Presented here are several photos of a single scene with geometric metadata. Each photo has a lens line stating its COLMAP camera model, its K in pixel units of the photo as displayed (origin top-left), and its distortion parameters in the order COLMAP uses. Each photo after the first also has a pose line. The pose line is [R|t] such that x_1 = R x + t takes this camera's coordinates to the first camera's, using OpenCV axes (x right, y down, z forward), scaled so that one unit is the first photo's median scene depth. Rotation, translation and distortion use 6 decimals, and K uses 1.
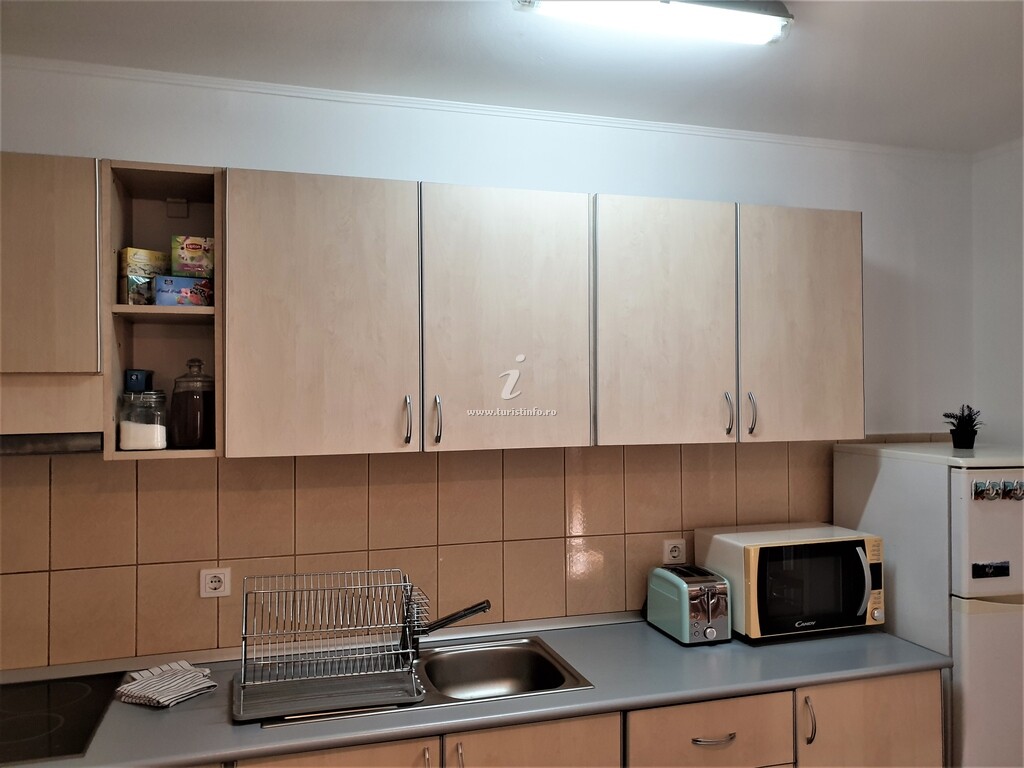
lens RADIAL K [[816.1, 0, 536.1], [0, 816.1, 380.0], [0, 0, 1]] dist [0.042021, -0.012128]
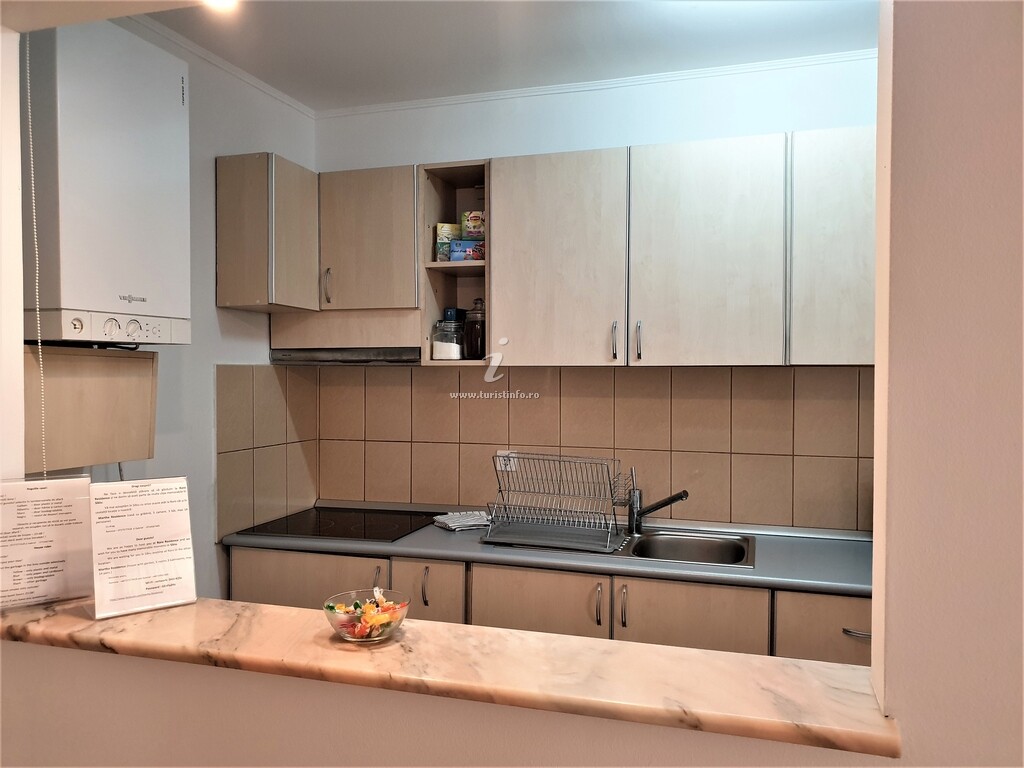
lens RADIAL K [[807.4, 0, 527.2], [0, 807.4, 389.0], [0, 0, 1]] dist [0.086164, -0.131829]
pose [[0.825703, 0.021595, -0.563691, 0.456215], [0.003534, 0.999049, 0.043451, 0.072464], [0.564094, -0.037870, 0.824842, -0.116933]]
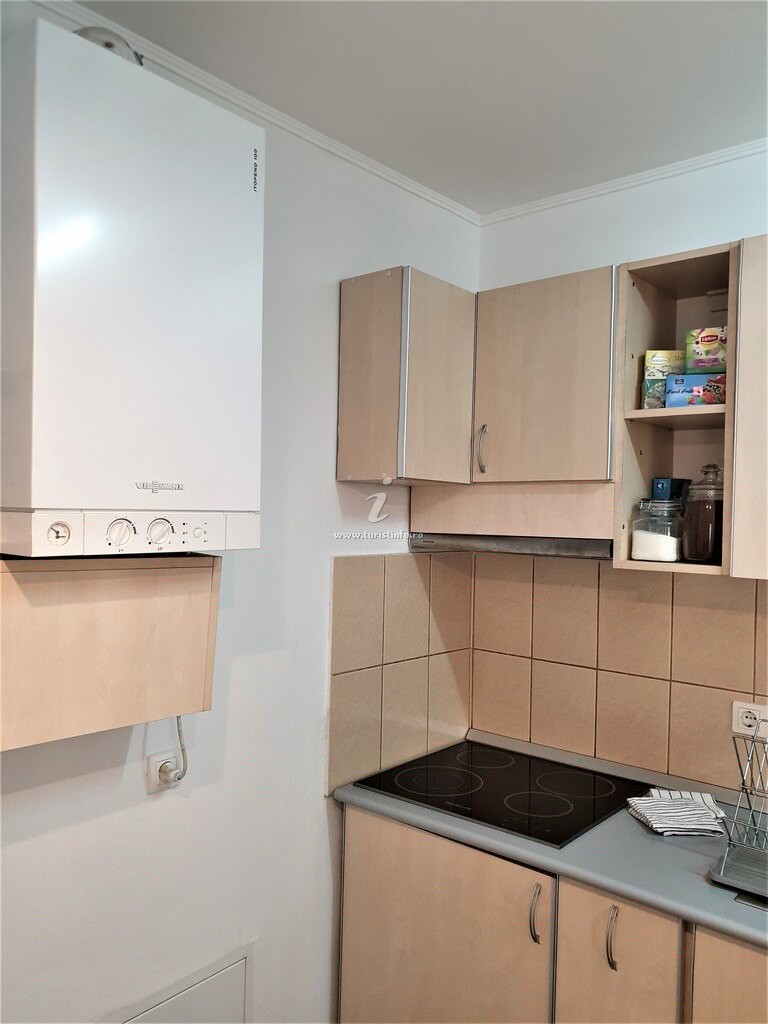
lens RADIAL K [[807.4, 0, 386.9], [0, 807.4, 519.7], [0, 0, 1]] dist [0.086164, -0.131829]
pose [[0.530890, 0.028239, -0.846970, 0.156500], [-0.009632, 0.999581, 0.027290, 0.013979], [0.847386, -0.006330, 0.530939, 0.230220]]
